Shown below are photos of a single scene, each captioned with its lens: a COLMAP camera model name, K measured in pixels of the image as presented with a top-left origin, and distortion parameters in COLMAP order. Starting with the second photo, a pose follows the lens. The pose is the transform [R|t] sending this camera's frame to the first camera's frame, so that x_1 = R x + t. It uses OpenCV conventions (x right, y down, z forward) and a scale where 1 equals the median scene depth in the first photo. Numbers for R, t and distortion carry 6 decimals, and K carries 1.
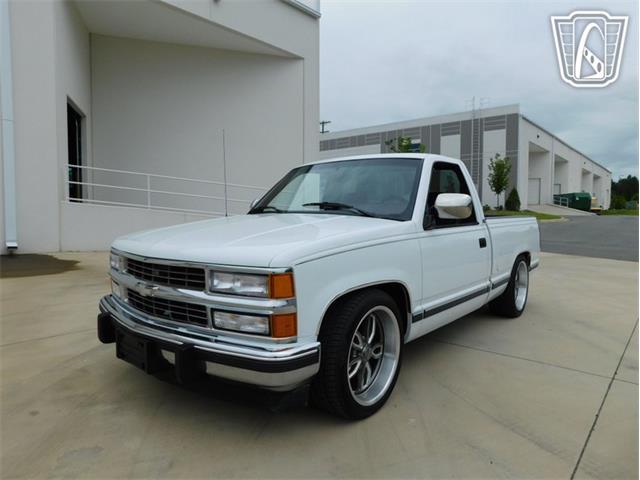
lens RADIAL K [[422.2, 0, 314.6], [0, 422.2, 237.4], [0, 0, 1]] dist [-0.075524, 0.059329]
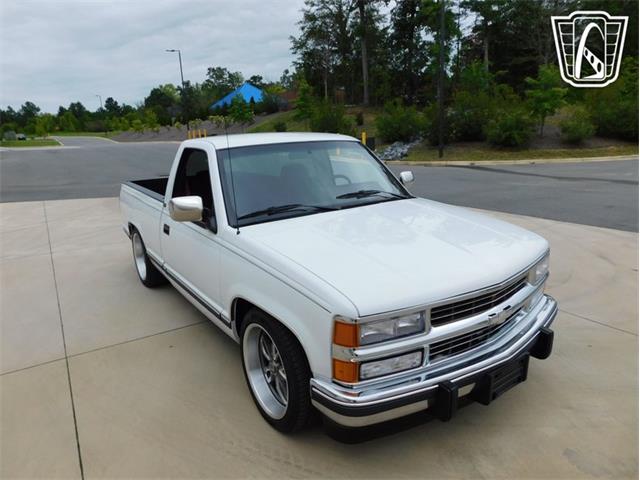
lens RADIAL K [[420.2, 0, 314.0], [0, 420.2, 237.4], [0, 0, 1]] dist [-0.065427, 0.051335]
pose [[0.246447, -0.251961, 0.935831, -0.282167], [0.090218, 0.967386, 0.236698, -0.064521], [-0.964948, 0.026095, 0.261141, 0.242710]]
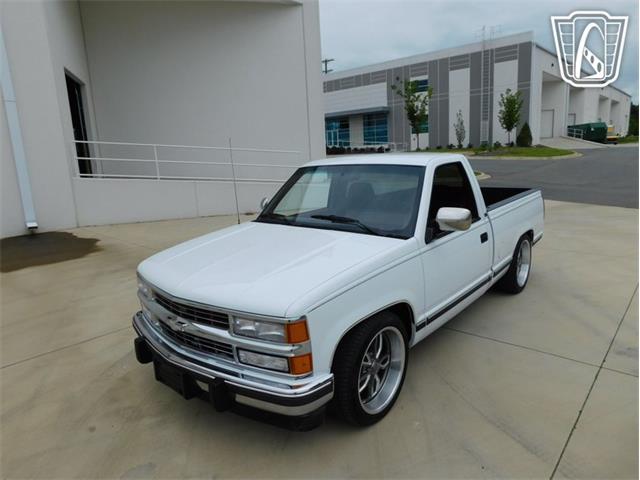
lens RADIAL K [[422.2, 0, 314.6], [0, 422.2, 237.4], [0, 0, 1]] dist [-0.075524, 0.059329]
pose [[0.998273, -0.051559, -0.028169, 0.002493], [0.054984, 0.988807, 0.138699, -0.050831], [0.020703, -0.140008, 0.989934, -0.015039]]
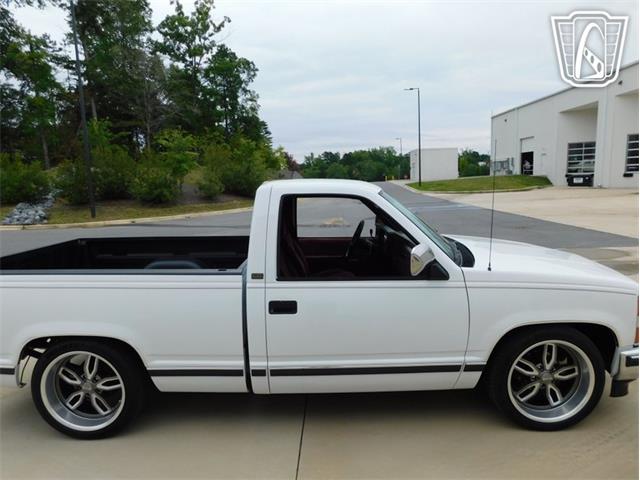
lens RADIAL K [[422.2, 0, 314.6], [0, 422.2, 237.4], [0, 0, 1]] dist [-0.075524, 0.059329]
pose [[-0.653634, -0.094062, 0.750943, -0.184843], [0.059976, 0.982688, 0.175294, -0.081186], [-0.754431, 0.159616, -0.636676, 0.570700]]
